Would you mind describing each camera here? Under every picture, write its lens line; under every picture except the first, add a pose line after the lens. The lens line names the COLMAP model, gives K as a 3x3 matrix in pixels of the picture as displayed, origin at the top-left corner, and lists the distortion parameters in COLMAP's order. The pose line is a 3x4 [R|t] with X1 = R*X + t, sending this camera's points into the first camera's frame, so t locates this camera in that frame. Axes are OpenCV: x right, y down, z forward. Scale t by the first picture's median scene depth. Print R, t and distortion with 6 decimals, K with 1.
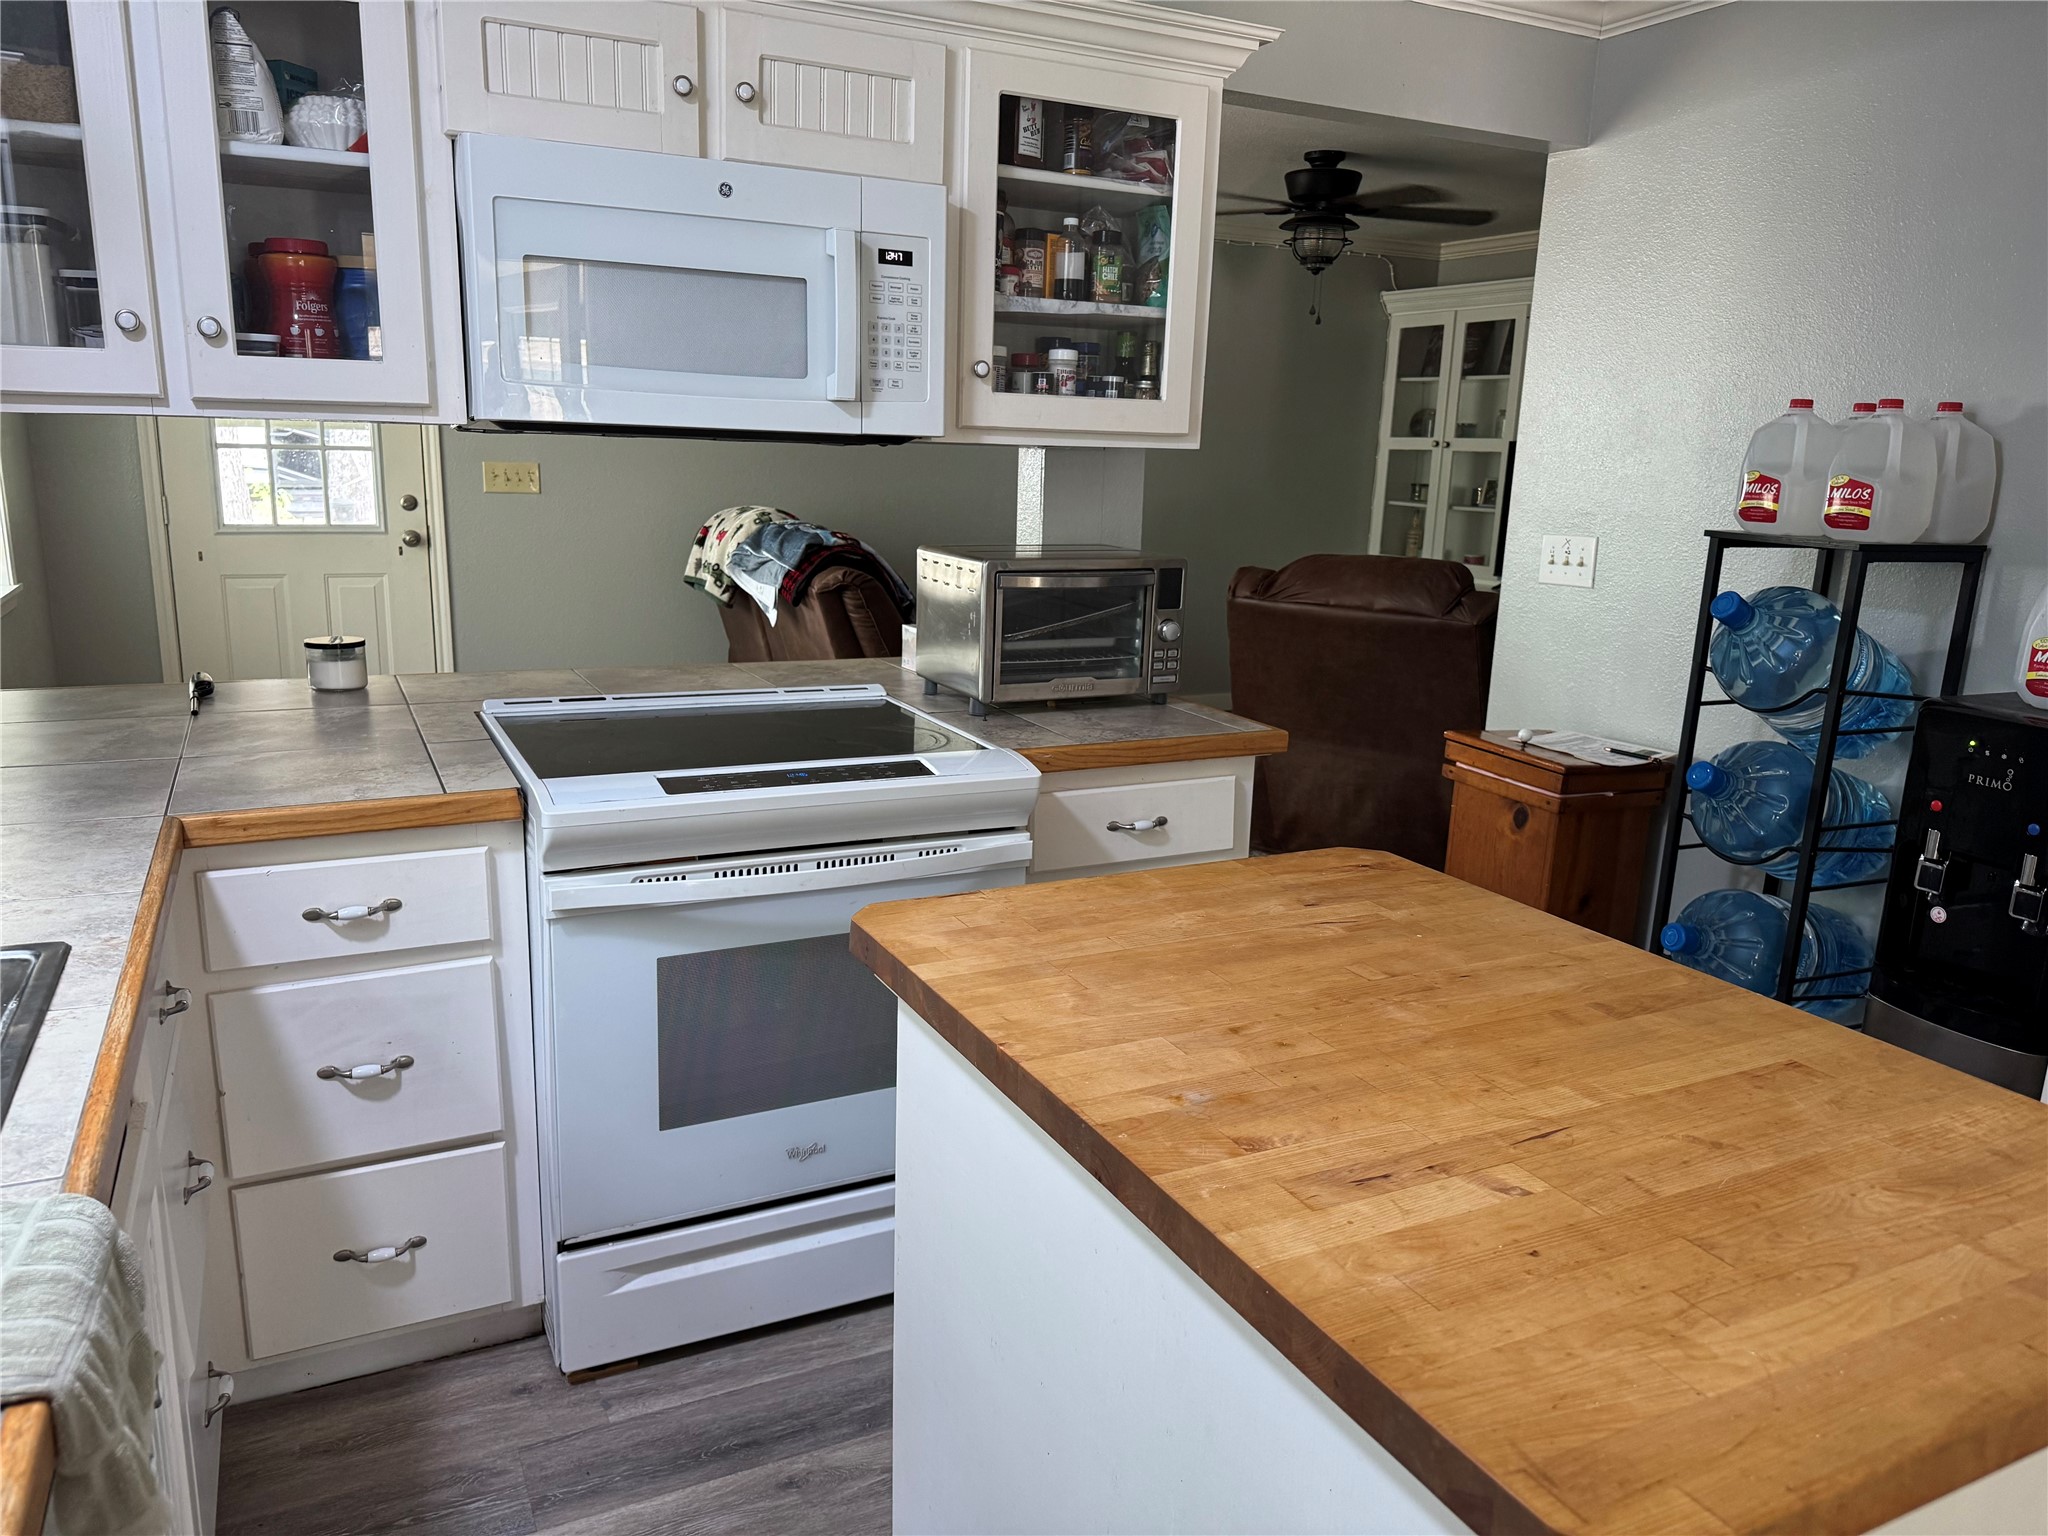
lens RADIAL K [[1445.5, 0, 1018.5], [0, 1445.5, 767.7], [0, 0, 1]] dist [-0.003531, -0.009321]
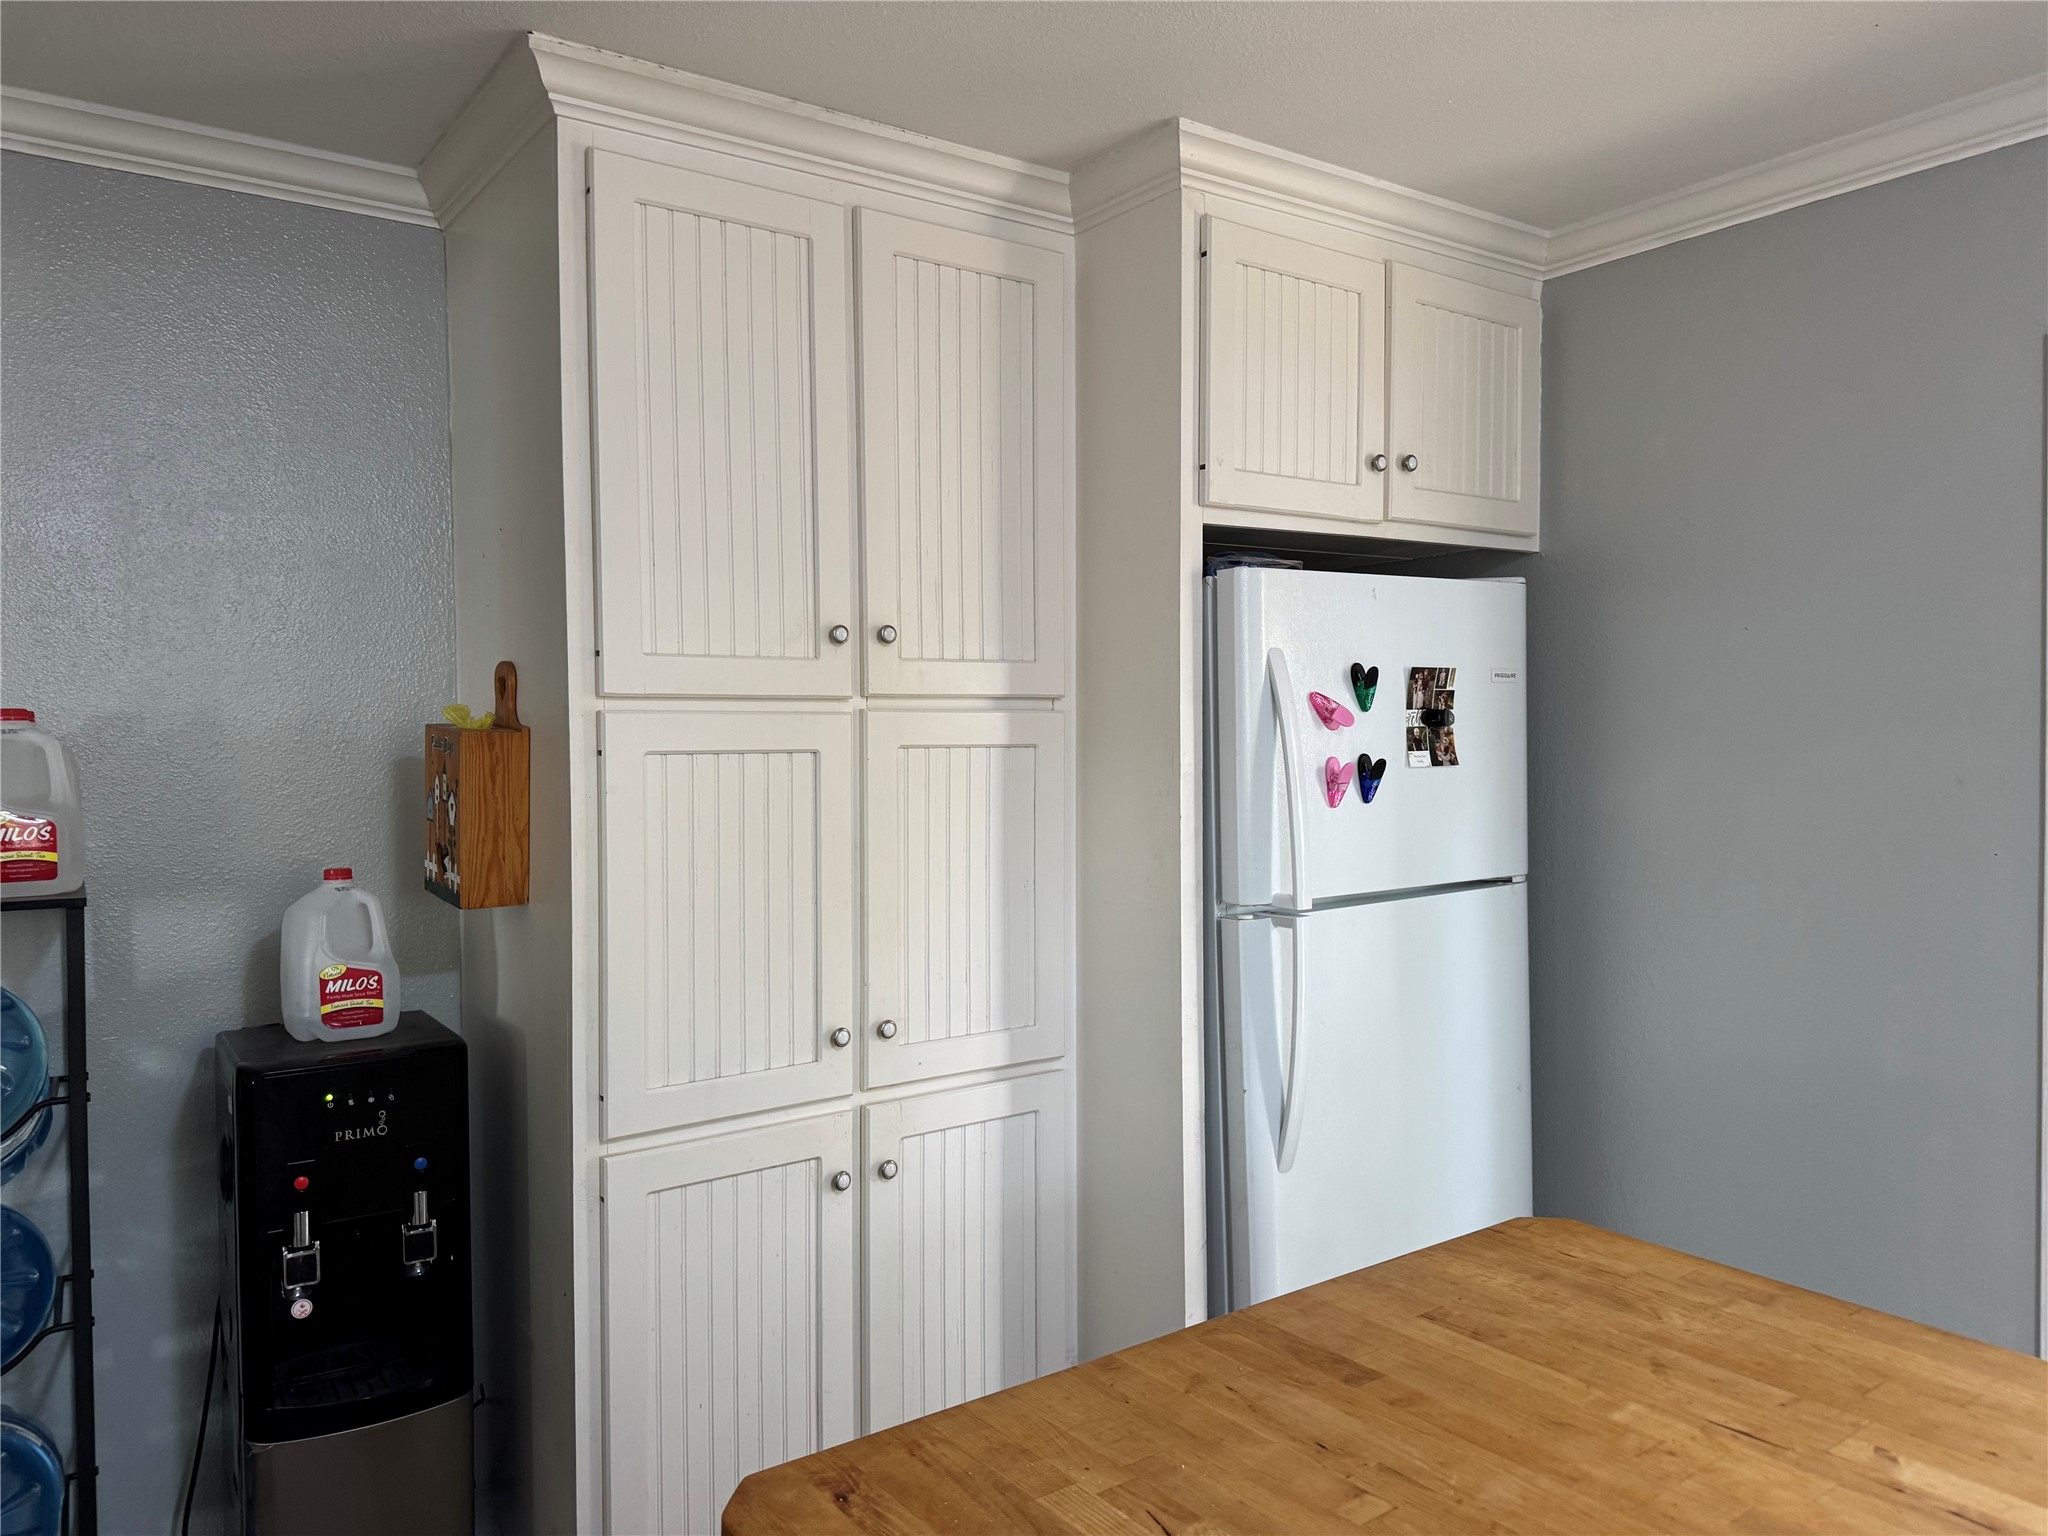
lens RADIAL K [[1445.5, 0, 1020.3], [0, 1445.5, 770.8], [0, 0, 1]] dist [-0.003531, -0.009321]
pose [[-0.147631, -0.047497, 0.987901, -0.464425], [0.229292, 0.969990, 0.080901, -0.340129], [-0.962097, 0.238462, -0.132310, 1.239515]]
